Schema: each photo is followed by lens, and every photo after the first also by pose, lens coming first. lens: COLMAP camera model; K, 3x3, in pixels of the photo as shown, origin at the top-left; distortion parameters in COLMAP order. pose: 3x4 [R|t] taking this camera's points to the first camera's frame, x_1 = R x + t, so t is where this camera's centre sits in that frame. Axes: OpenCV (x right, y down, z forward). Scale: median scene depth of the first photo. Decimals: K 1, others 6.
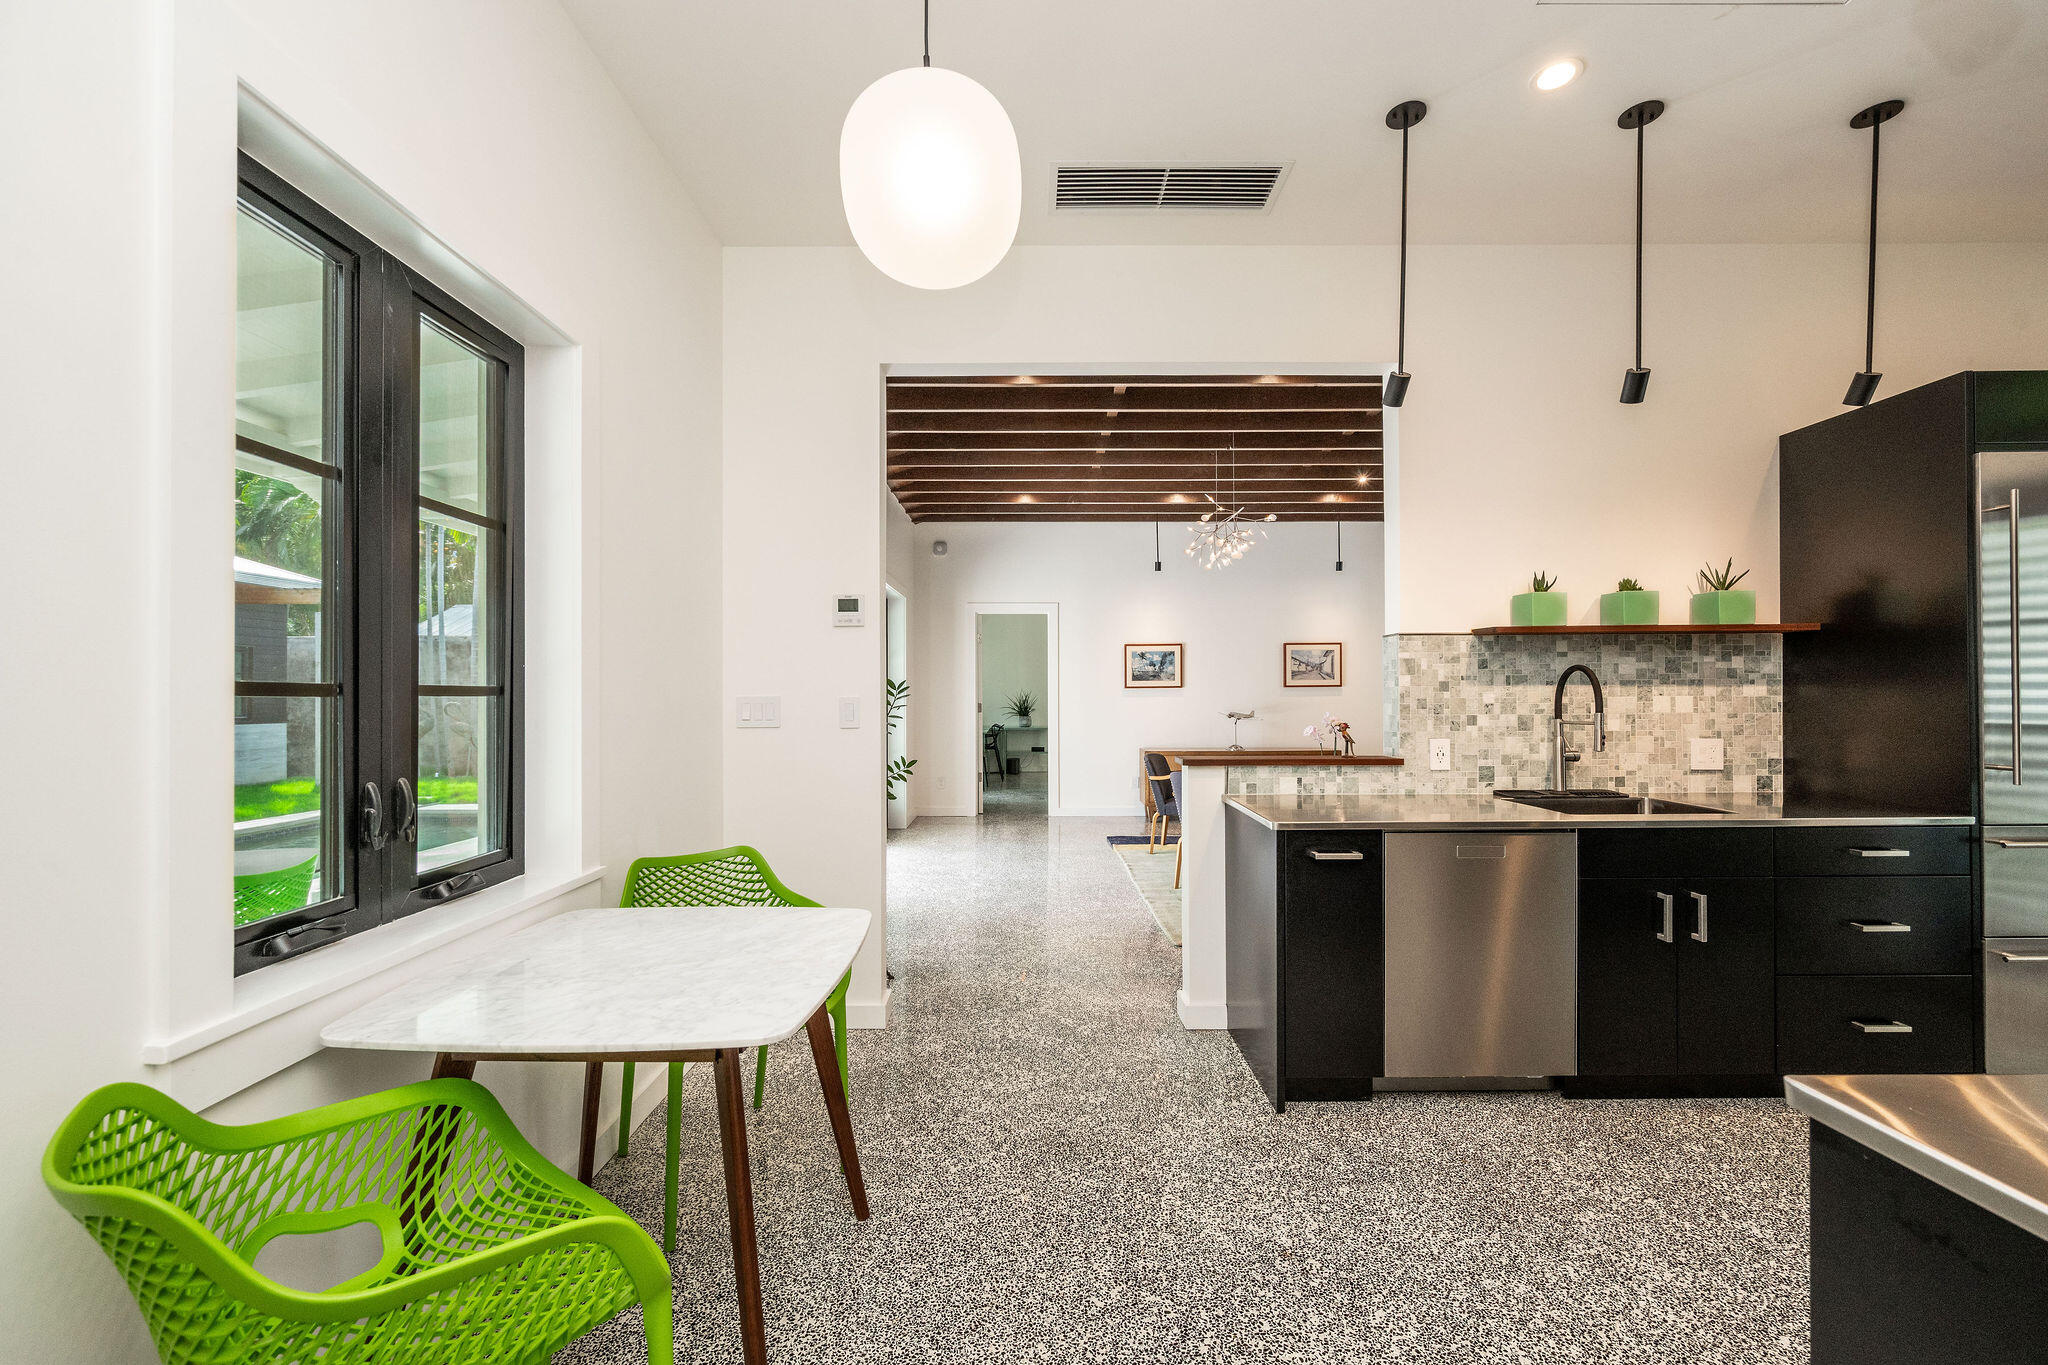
lens RADIAL K [[799.4, 0, 1023.4], [0, 799.4, 690.8], [0, 0, 1]] dist [-0.005207, 0.000681]
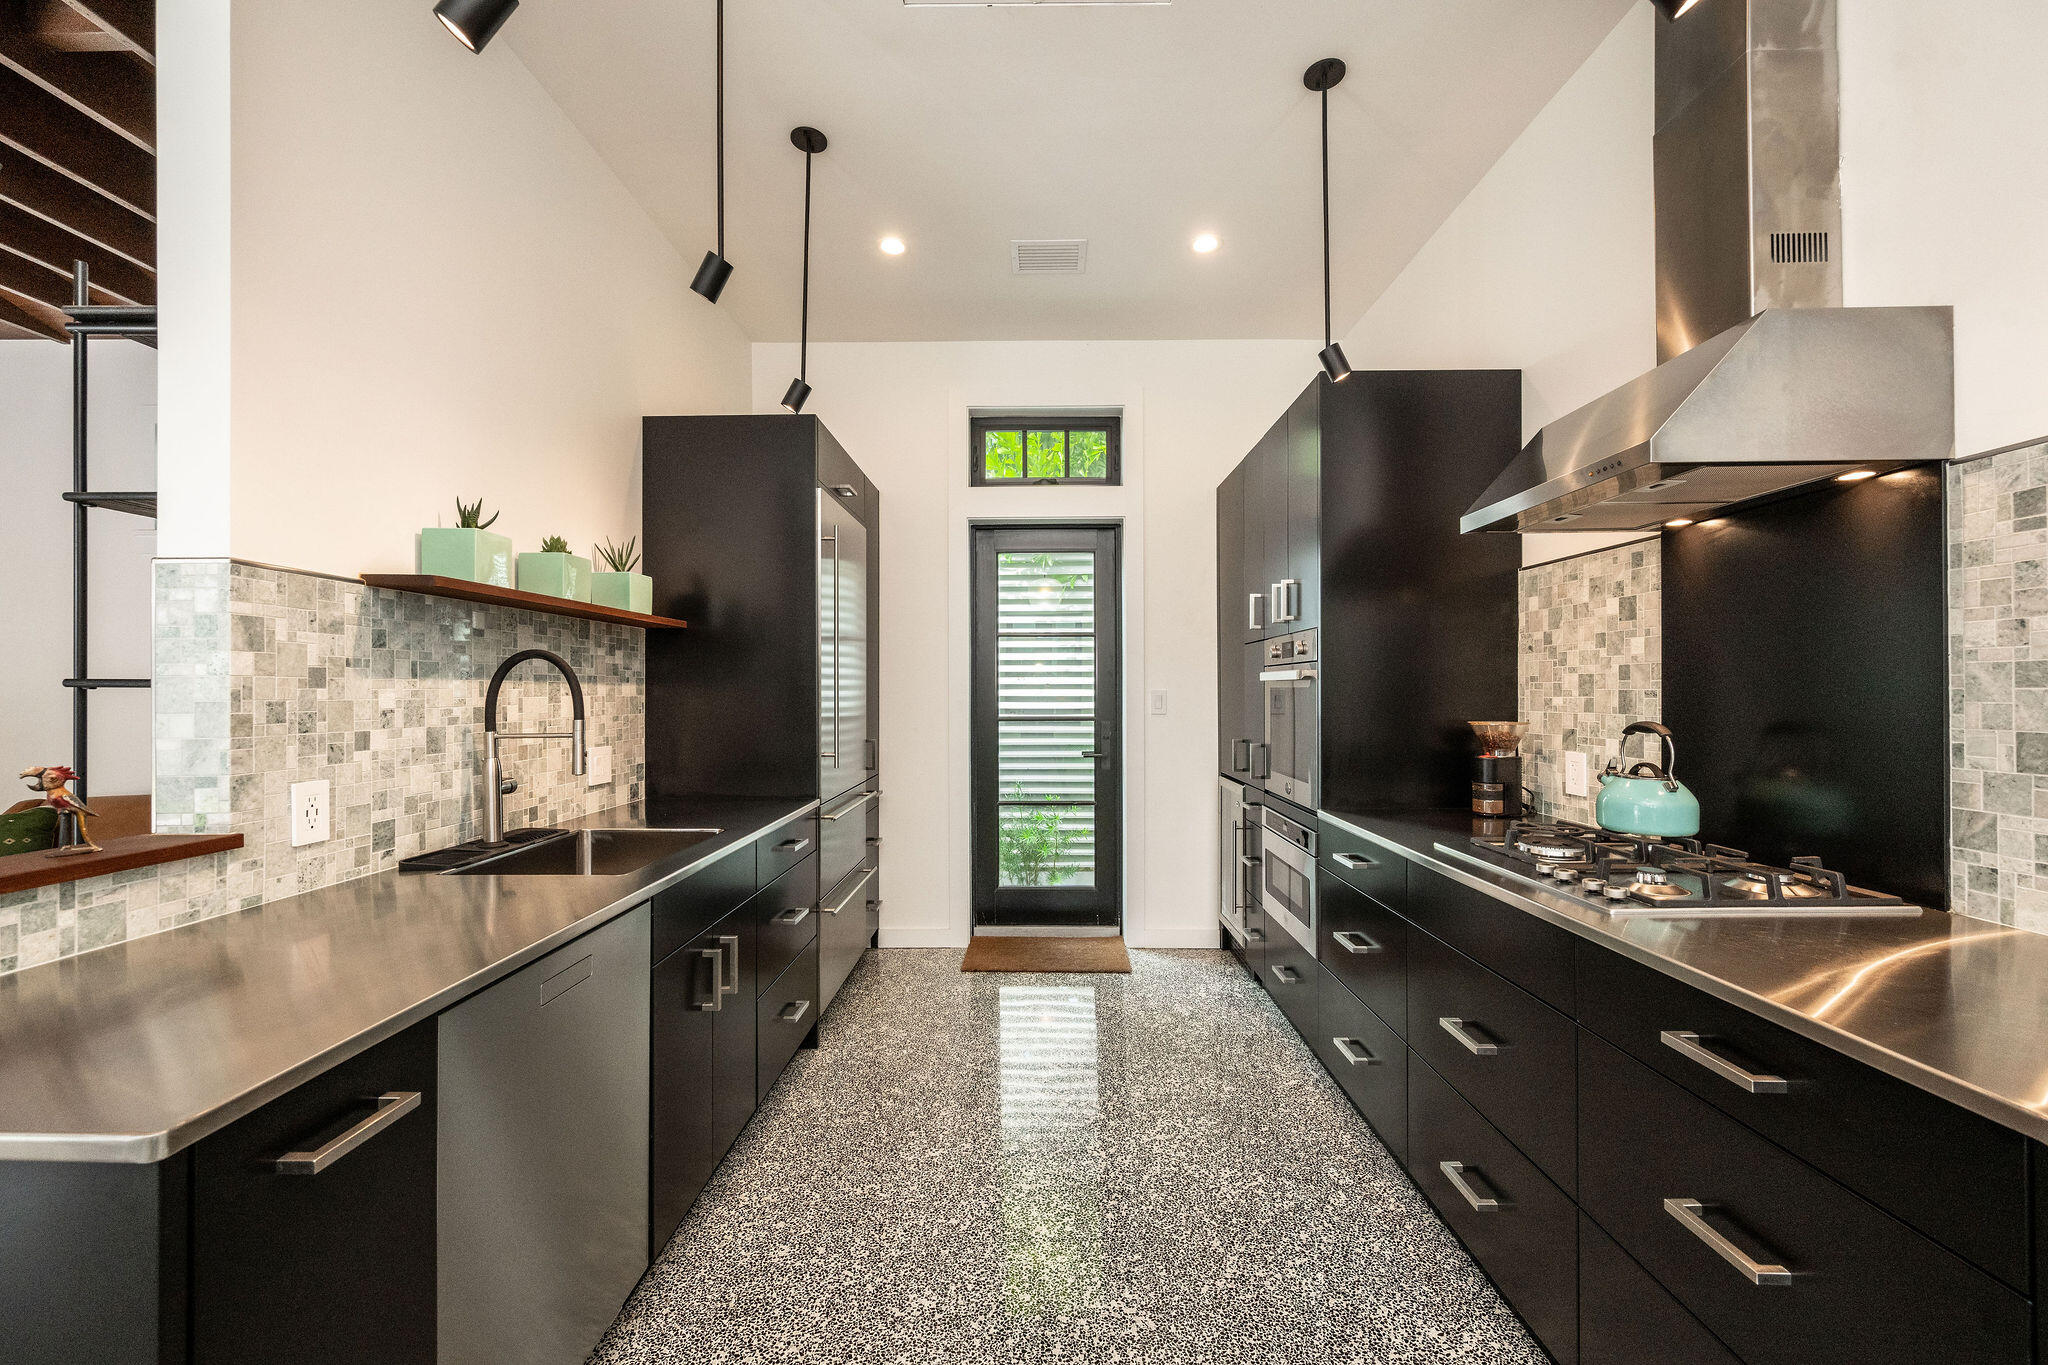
lens RADIAL K [[799.4, 0, 1030.7], [0, 799.4, 687.3], [0, 0, 1]] dist [-0.005207, 0.000681]
pose [[0.003568, 0.008885, 0.999954, 0.021567], [-0.001823, 0.999959, -0.008879, 0.004361], [-0.999992, -0.001791, 0.003584, 0.544495]]
